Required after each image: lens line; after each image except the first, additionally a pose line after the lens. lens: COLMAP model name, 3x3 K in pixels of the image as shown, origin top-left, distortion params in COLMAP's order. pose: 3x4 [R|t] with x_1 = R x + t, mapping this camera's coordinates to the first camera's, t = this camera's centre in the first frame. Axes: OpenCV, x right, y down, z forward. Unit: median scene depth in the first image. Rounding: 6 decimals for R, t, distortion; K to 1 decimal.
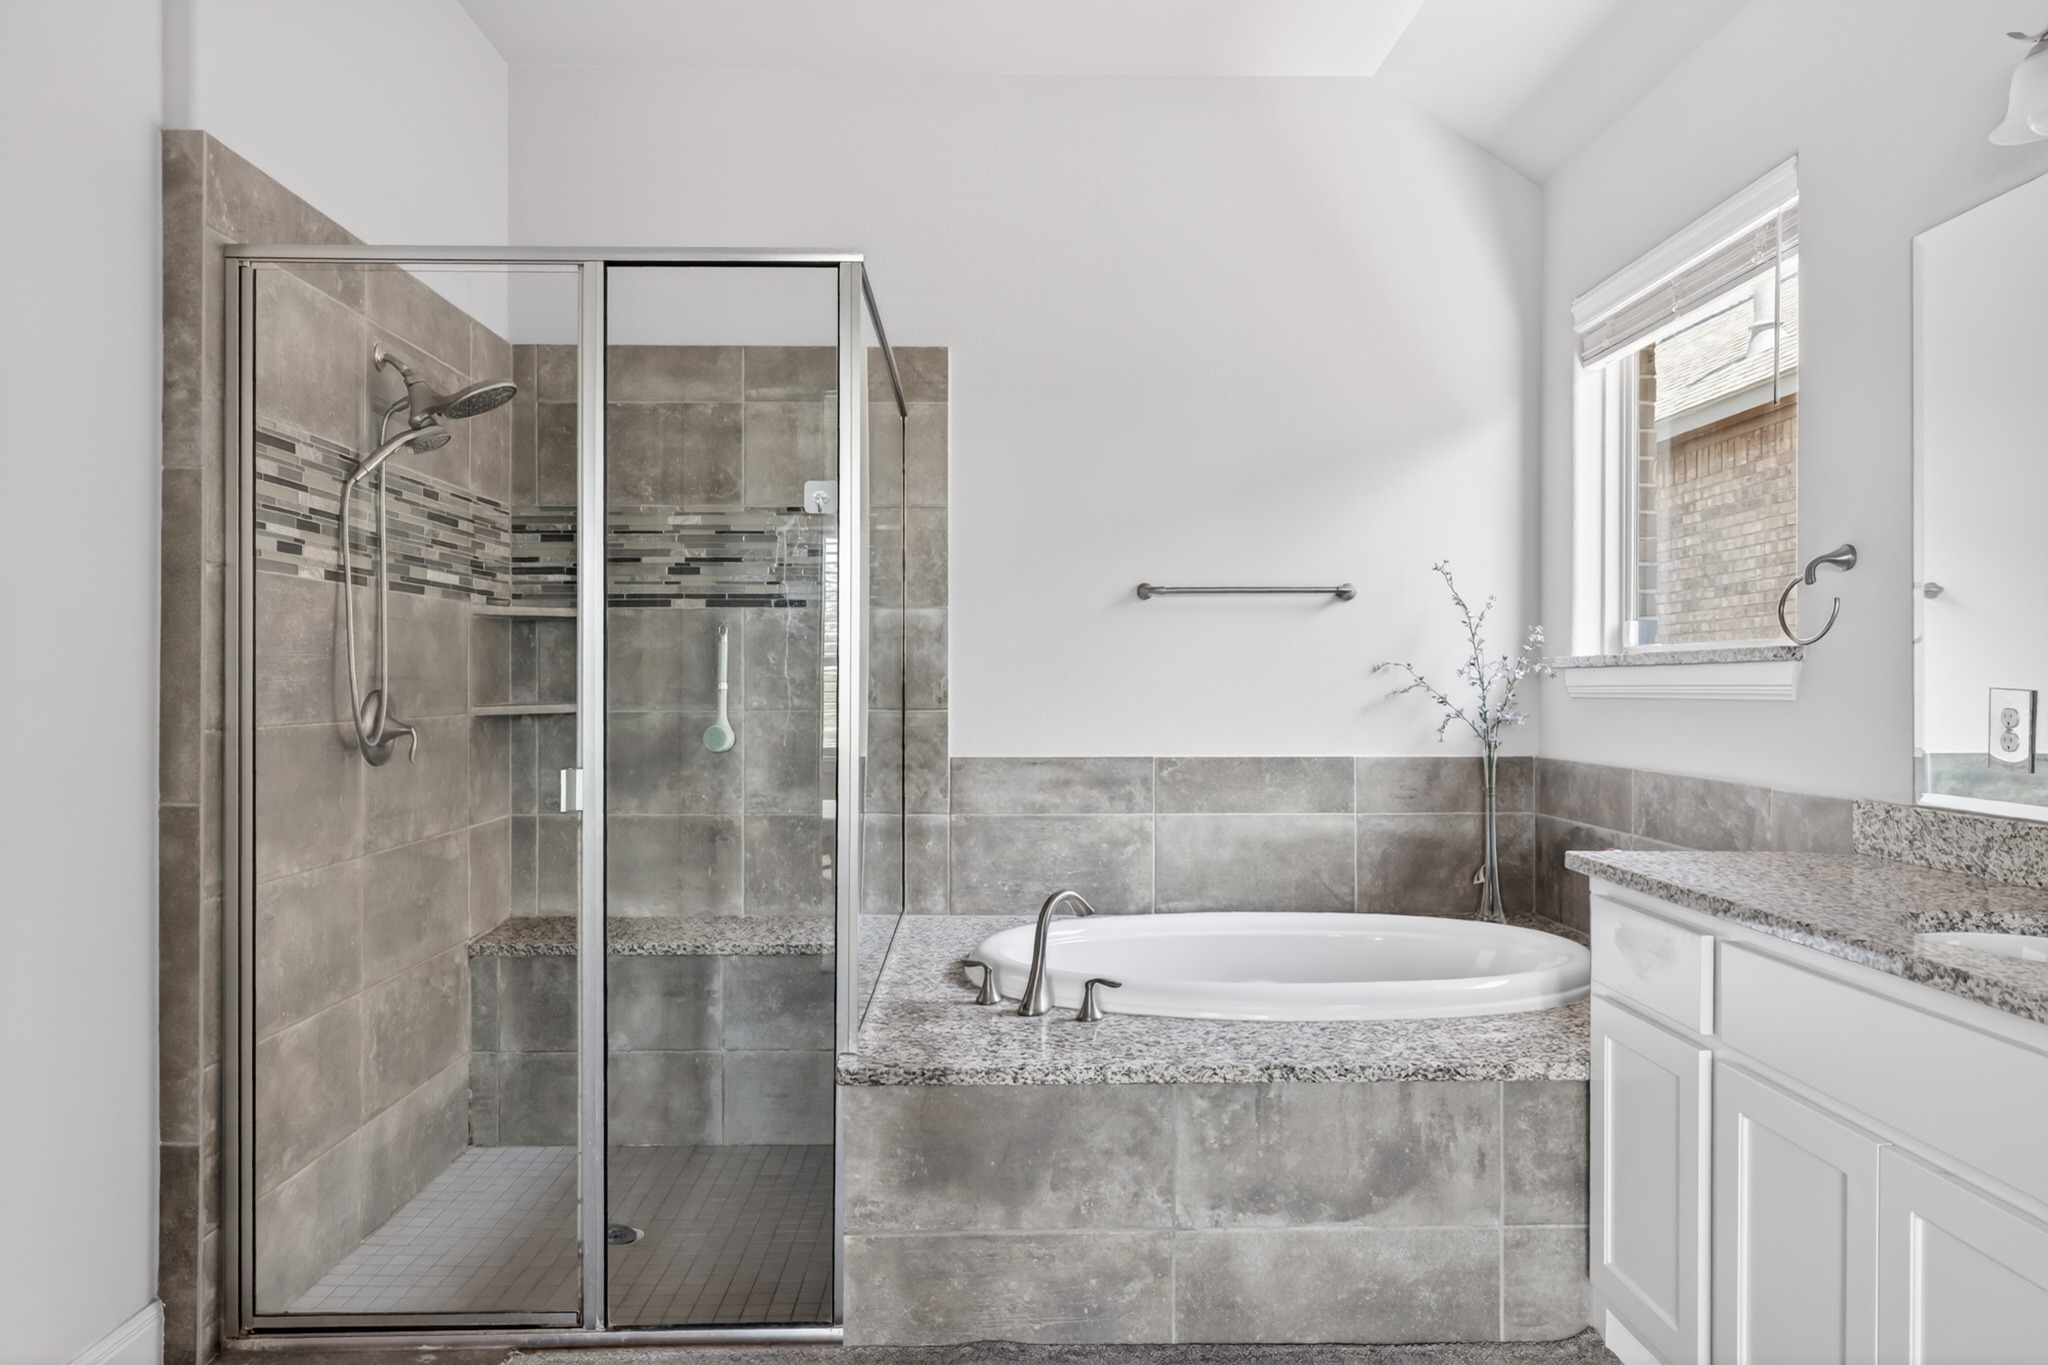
lens RADIAL K [[1339.4, 0, 1016.7], [0, 1339.4, 679.3], [0, 0, 1]] dist [0.005919, 0.010428]
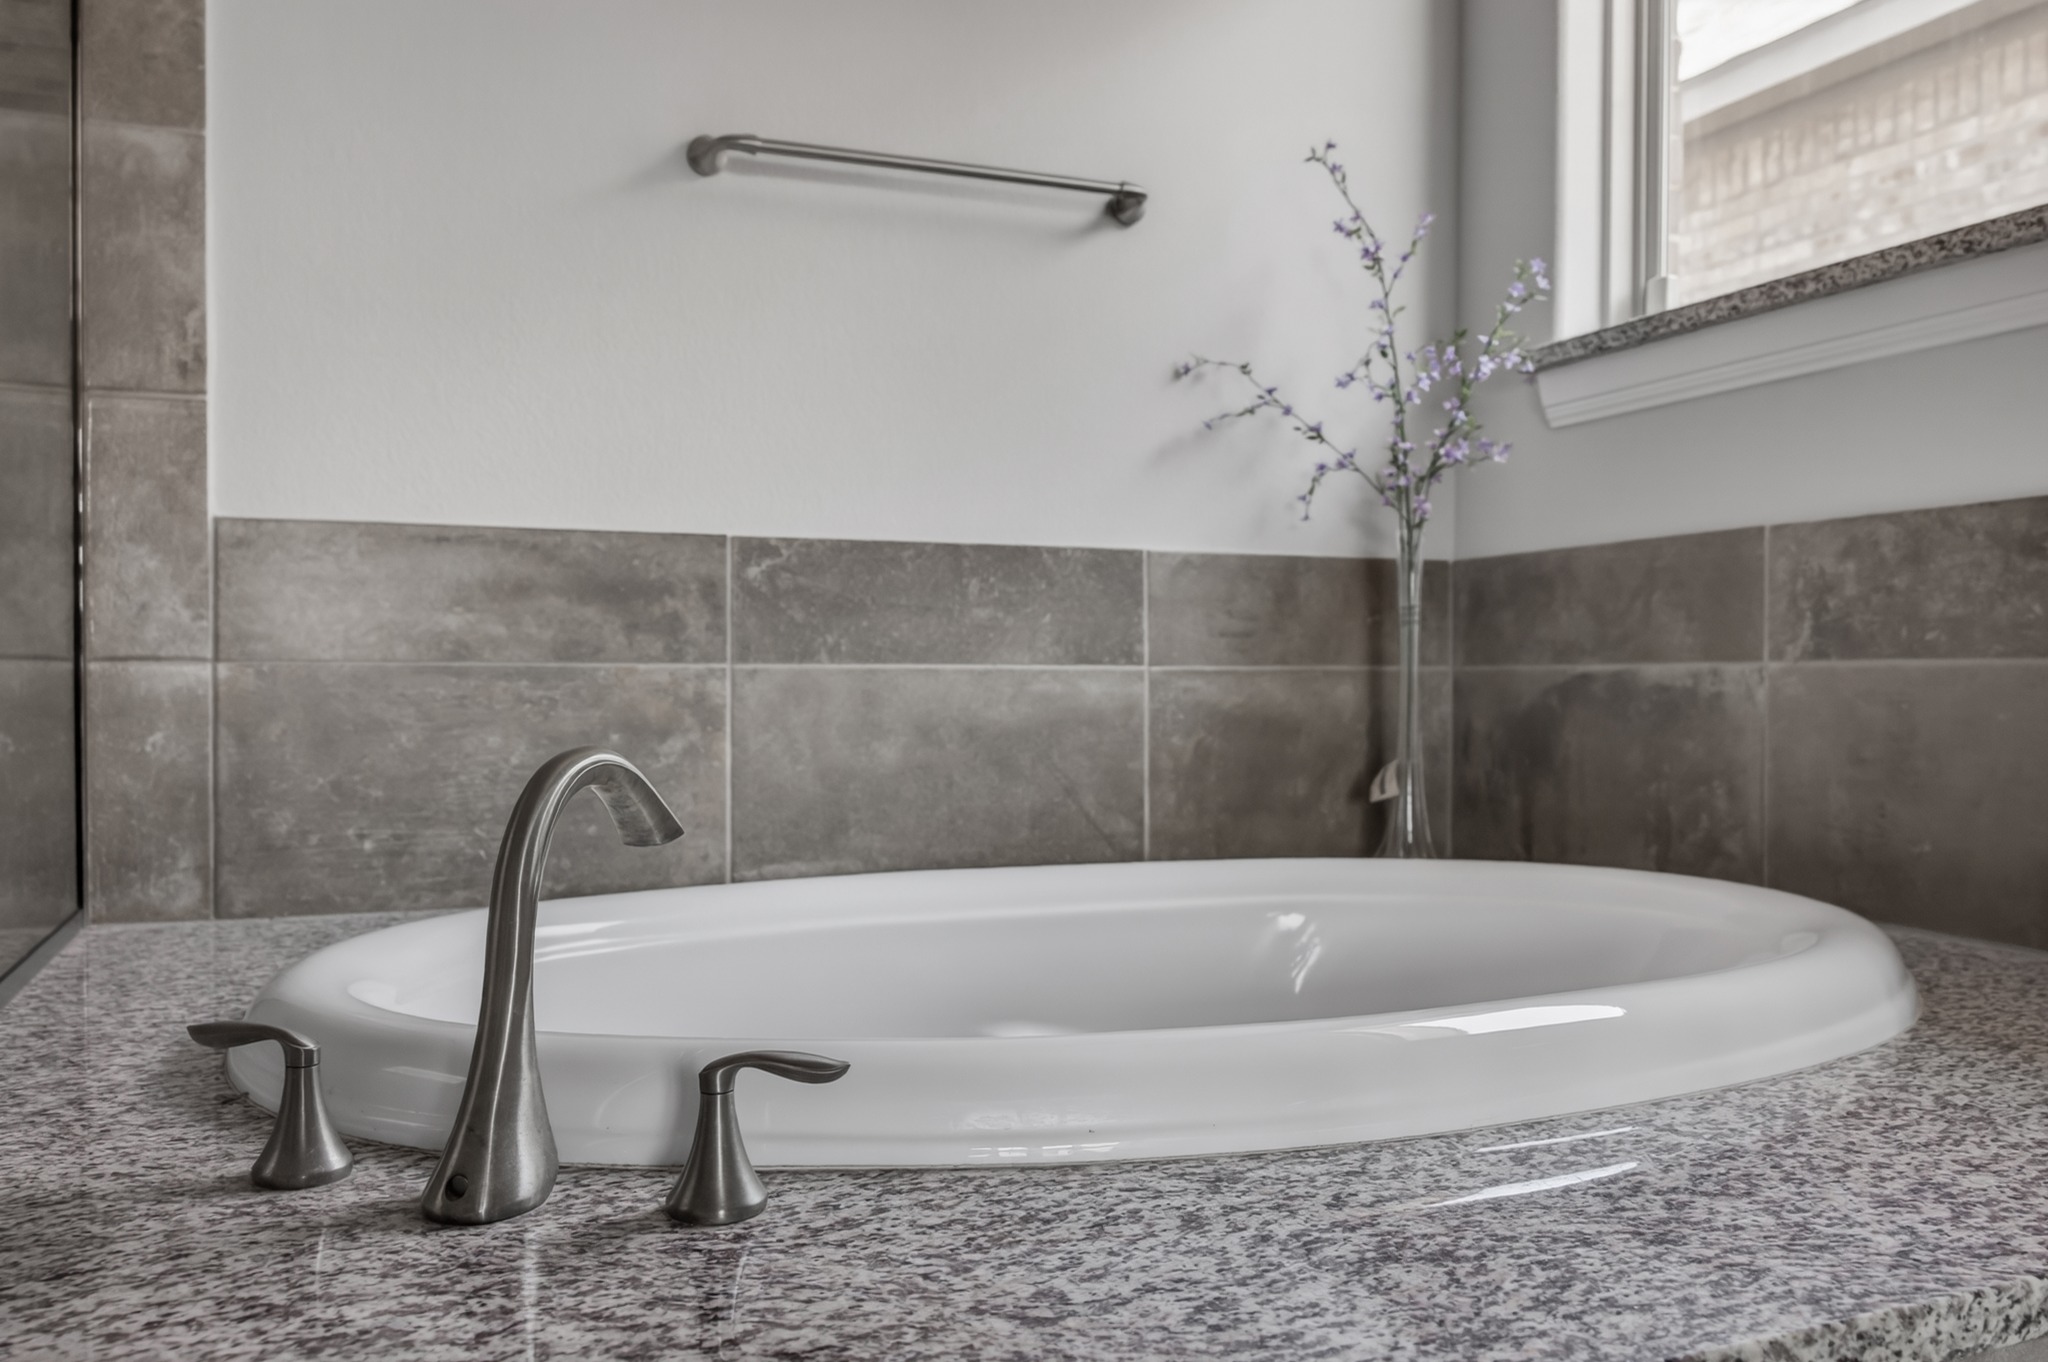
lens RADIAL K [[1653.6, 0, 1020.8], [0, 1653.6, 699.0], [0, 0, 1]] dist [-0.034234, 0.024720]
pose [[0.931565, -0.004286, 0.363551, -0.004705], [-0.002928, 0.999810, 0.019290, 0.103660], [-0.363564, -0.019034, 0.931375, 0.478348]]
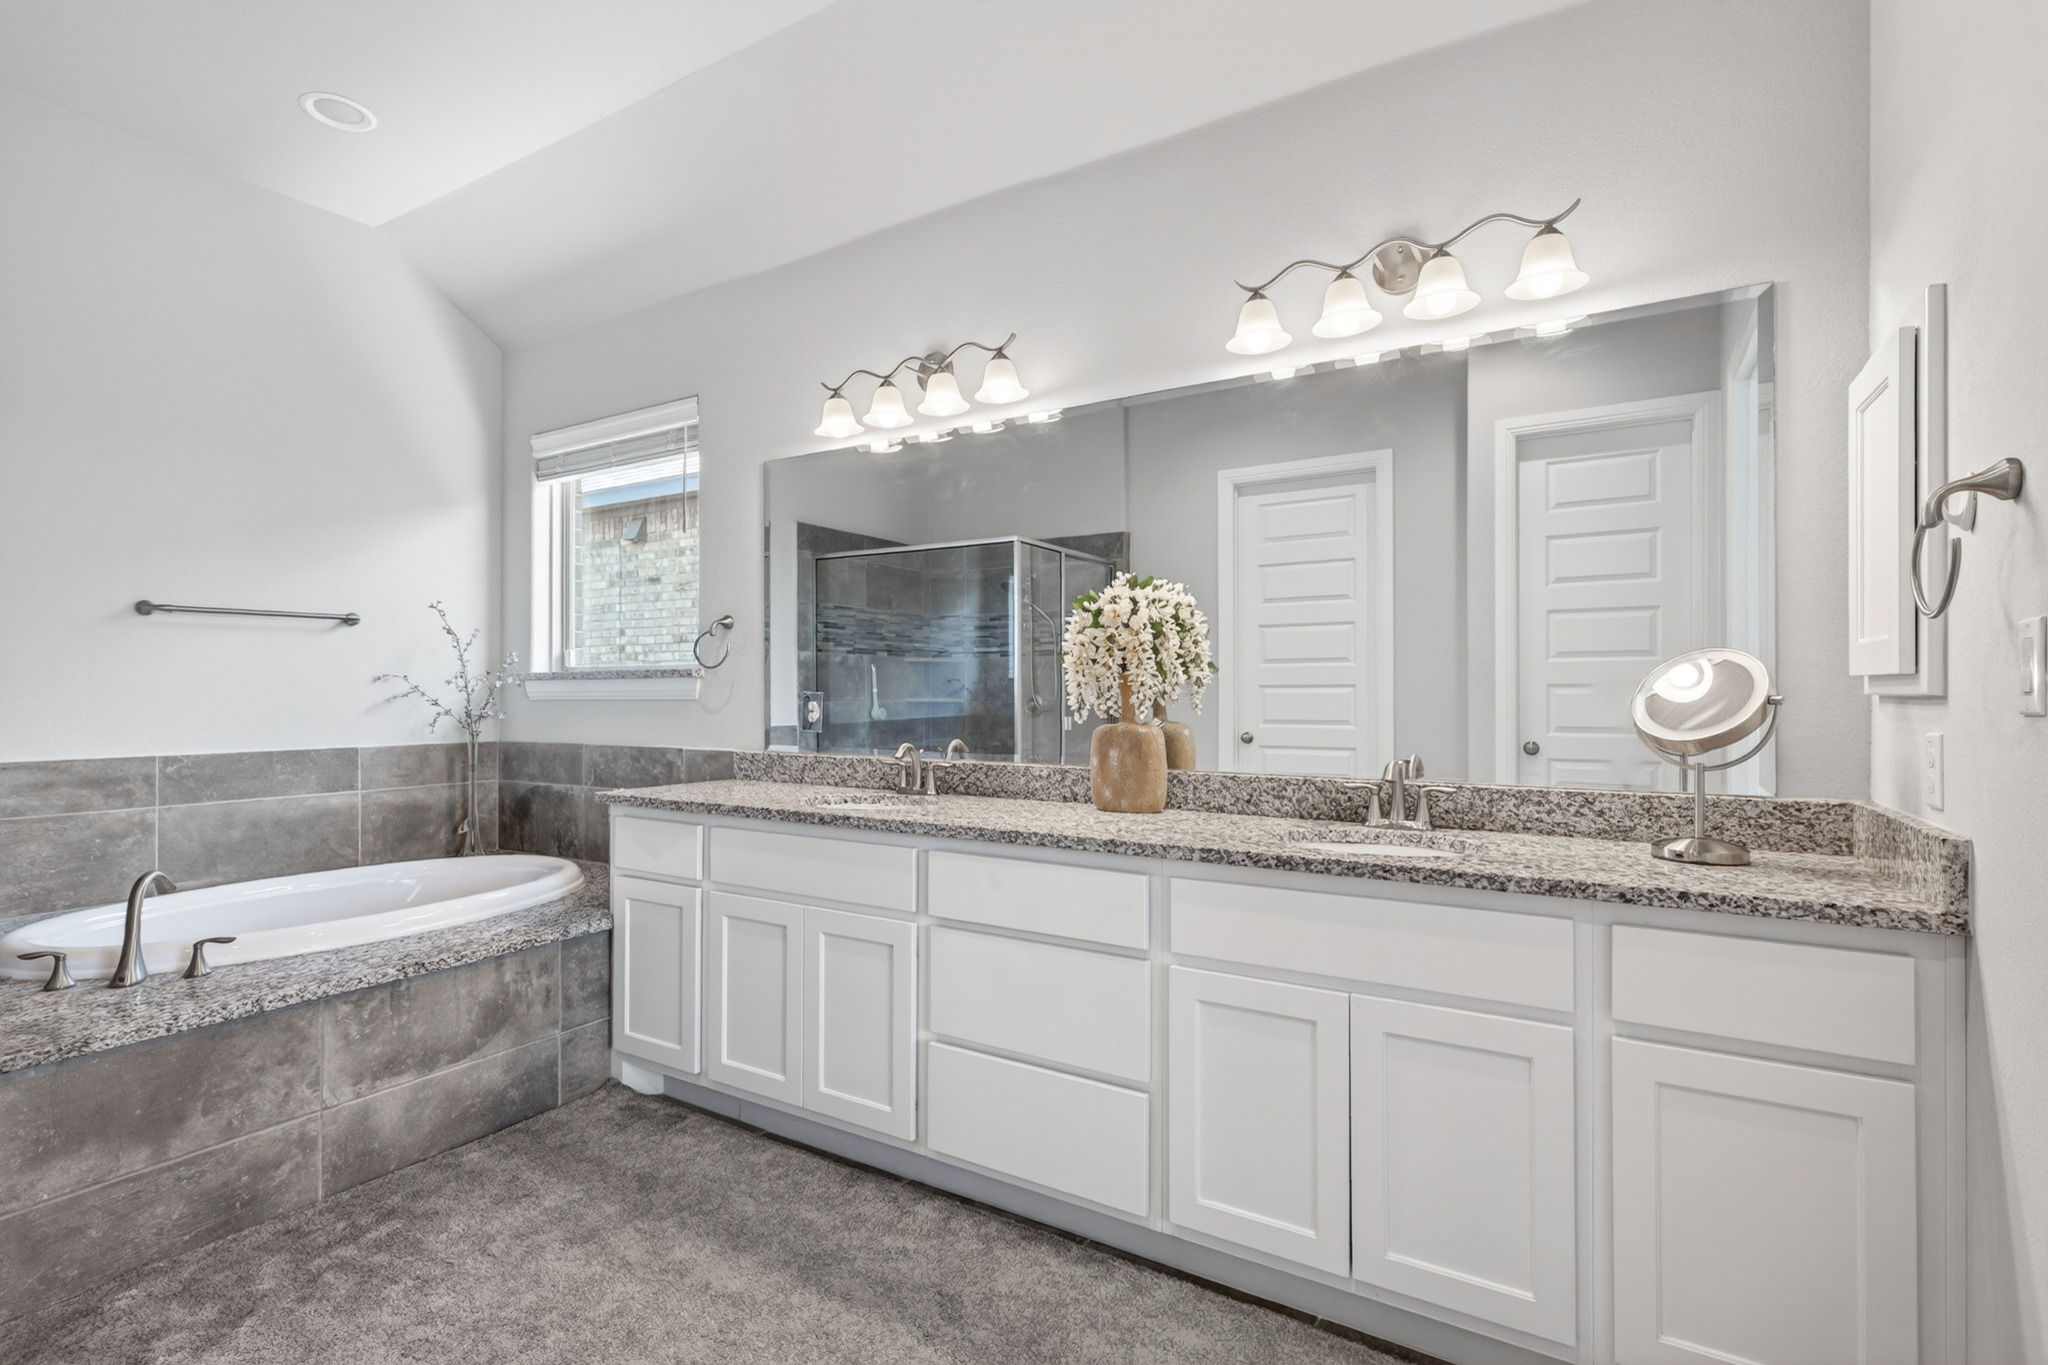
lens RADIAL K [[956.7, 0, 1019.3], [0, 956.7, 684.3], [0, 0, 1]] dist [0.004568, 0.000194]
pose [[0.547818, 0.006023, 0.836576, -0.179687], [-0.001147, 0.999979, -0.006448, 0.002495], [-0.836597, 0.002573, 0.547813, -0.043308]]
